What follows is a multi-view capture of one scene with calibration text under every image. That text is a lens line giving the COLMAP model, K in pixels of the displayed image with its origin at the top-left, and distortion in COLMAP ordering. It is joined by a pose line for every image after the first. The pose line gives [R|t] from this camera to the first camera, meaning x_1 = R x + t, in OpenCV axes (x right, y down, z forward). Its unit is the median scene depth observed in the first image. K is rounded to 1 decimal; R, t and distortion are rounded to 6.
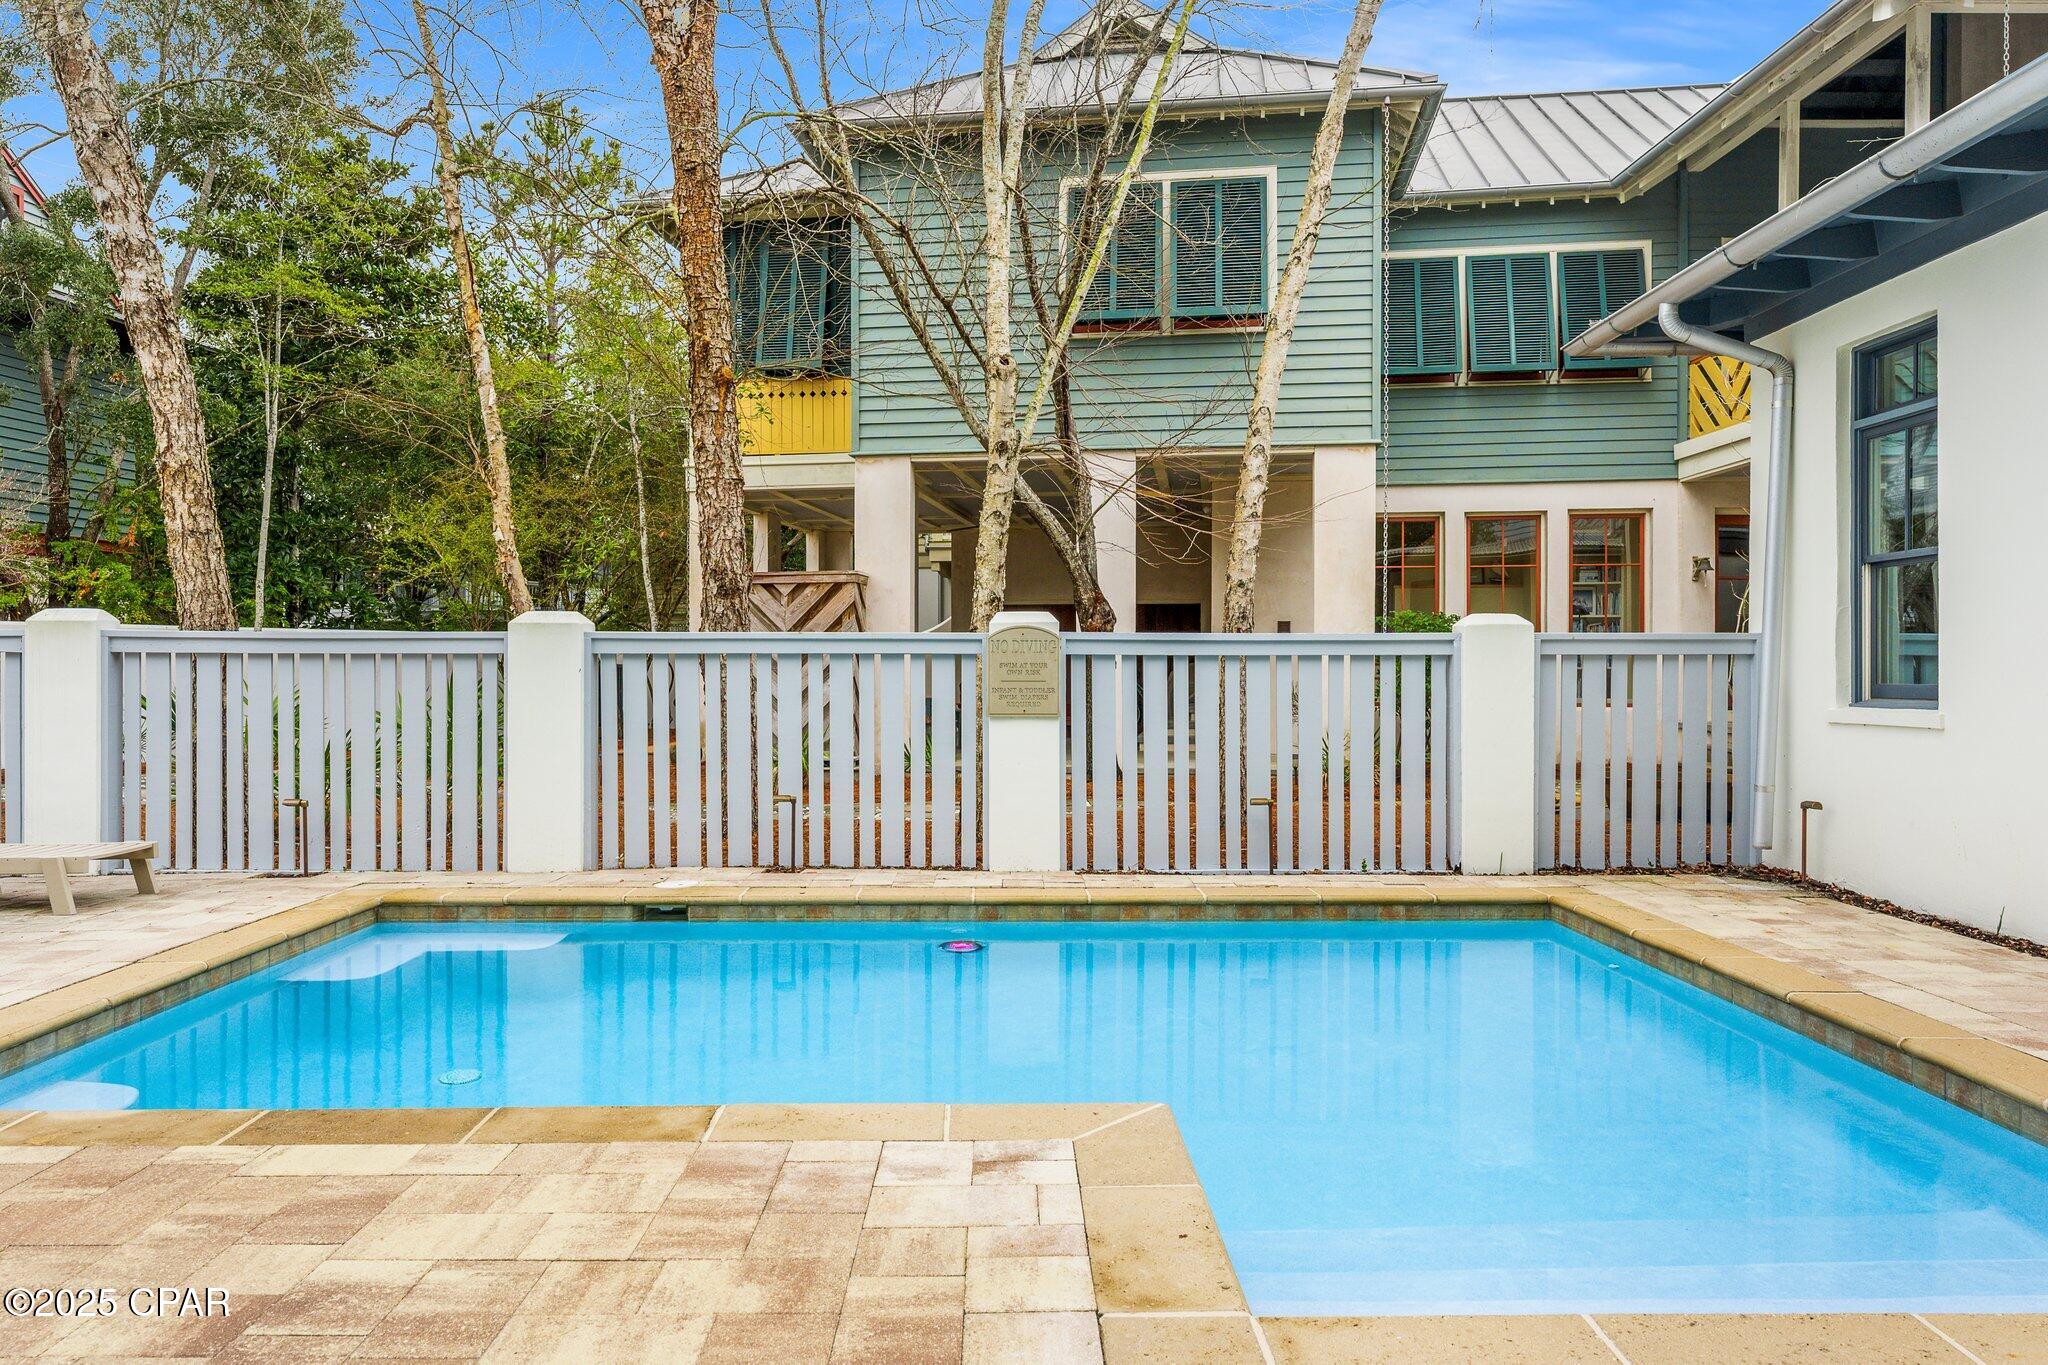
lens RADIAL K [[1333.4, 0, 1024.0], [0, 1333.4, 682.5], [0, 0, 1]] dist [-0.000973, -0.001638]
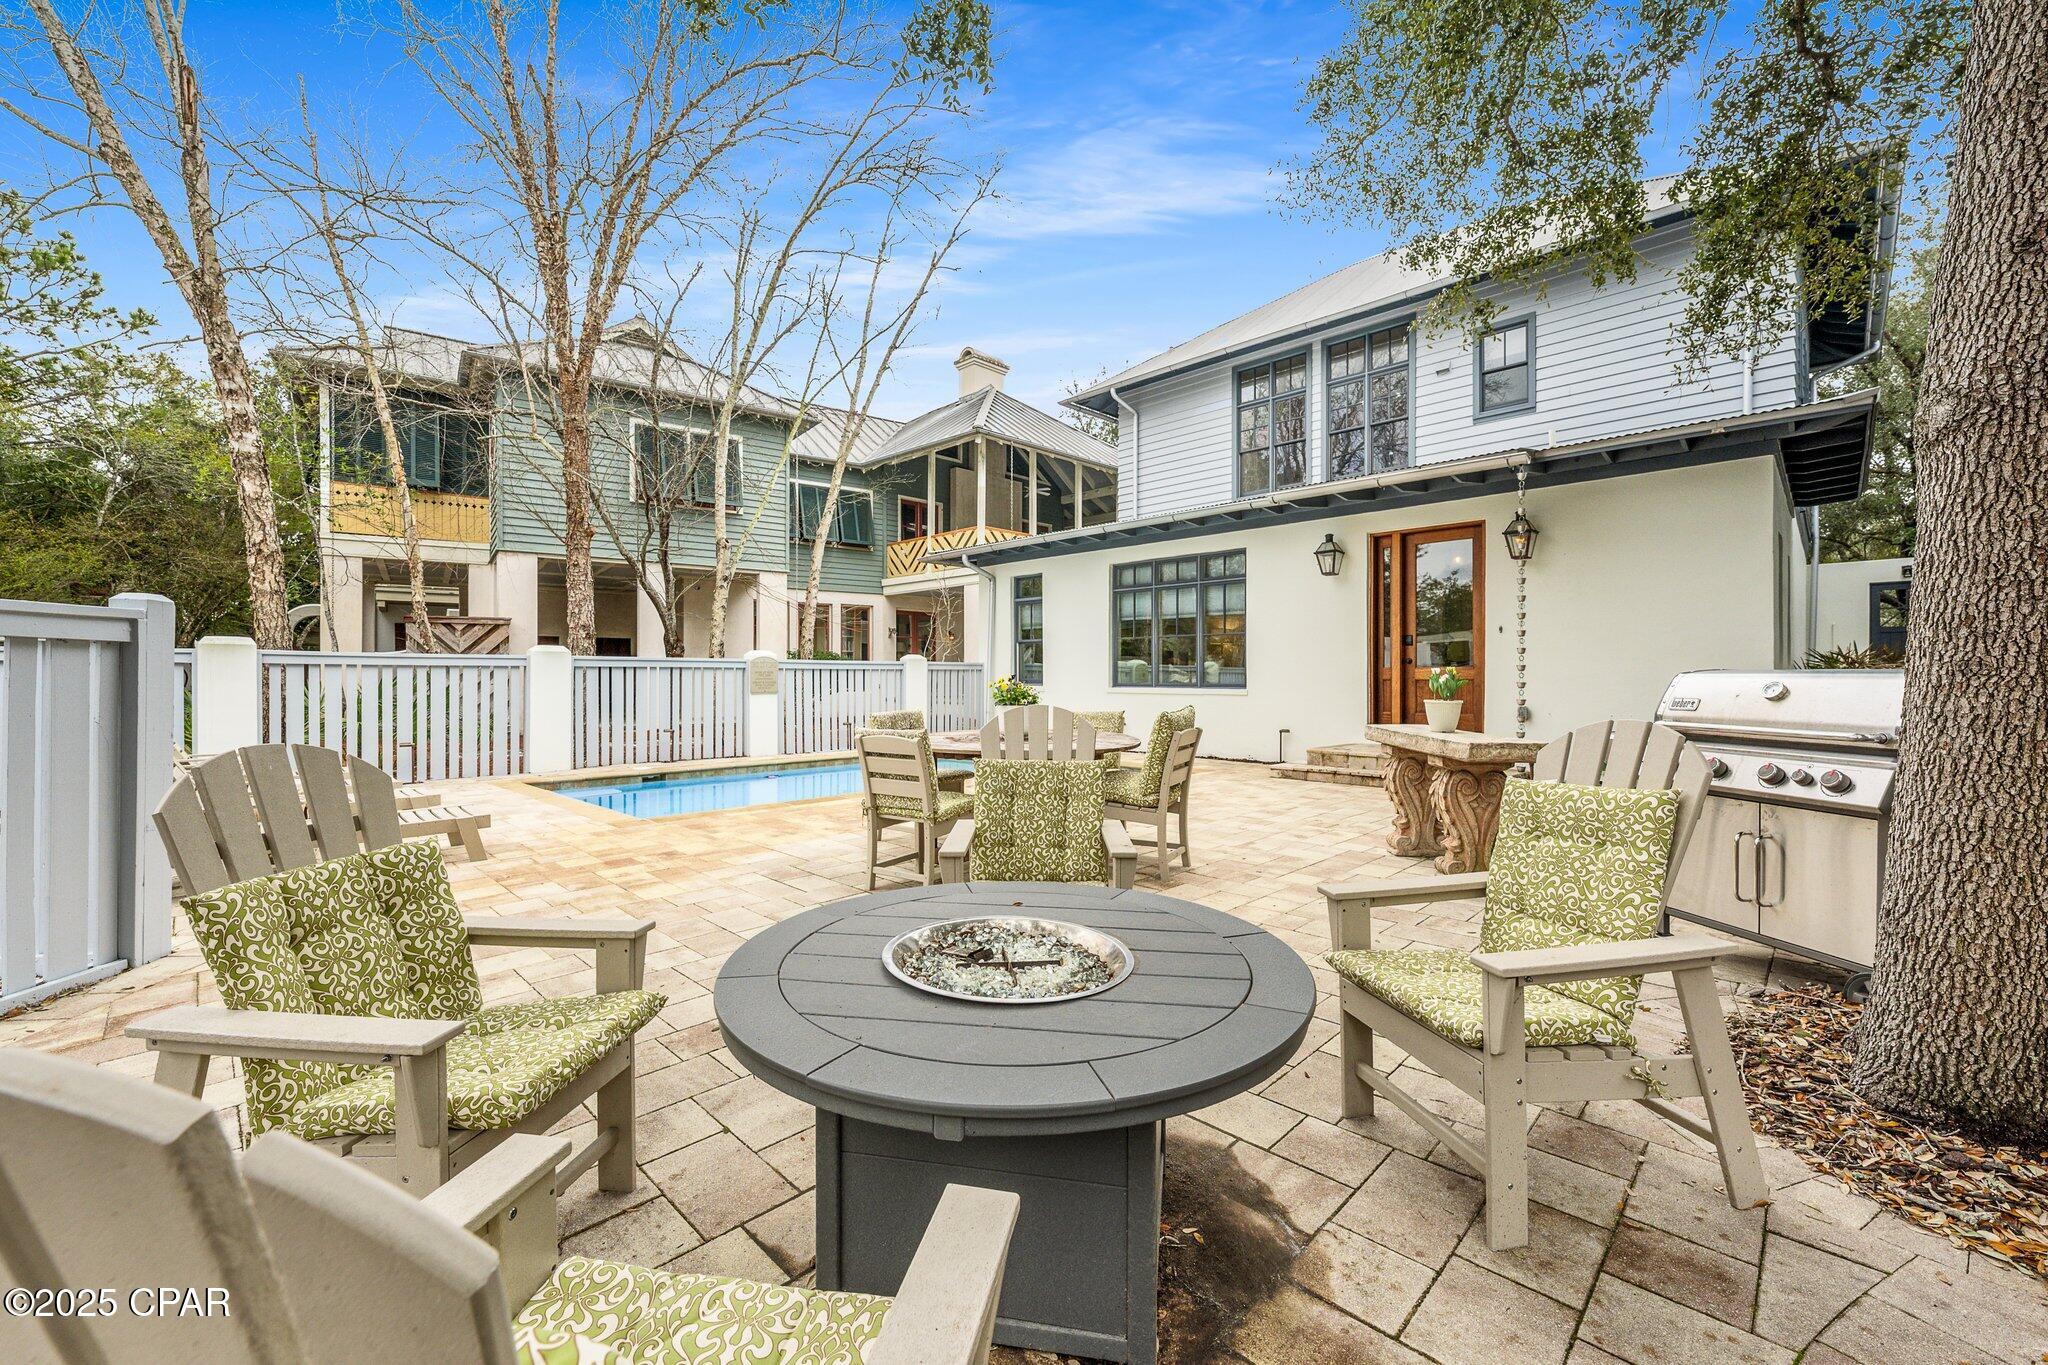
lens RADIAL K [[834.6, 0, 1024.0], [0, 834.6, 682.5], [0, 0, 1]] dist [0.013555, -0.000014]
pose [[0.707974, -0.005405, 0.706218, -0.747776], [0.006868, 0.999976, 0.000768, 0.007844], [-0.706206, 0.004307, 0.707994, -0.440670]]
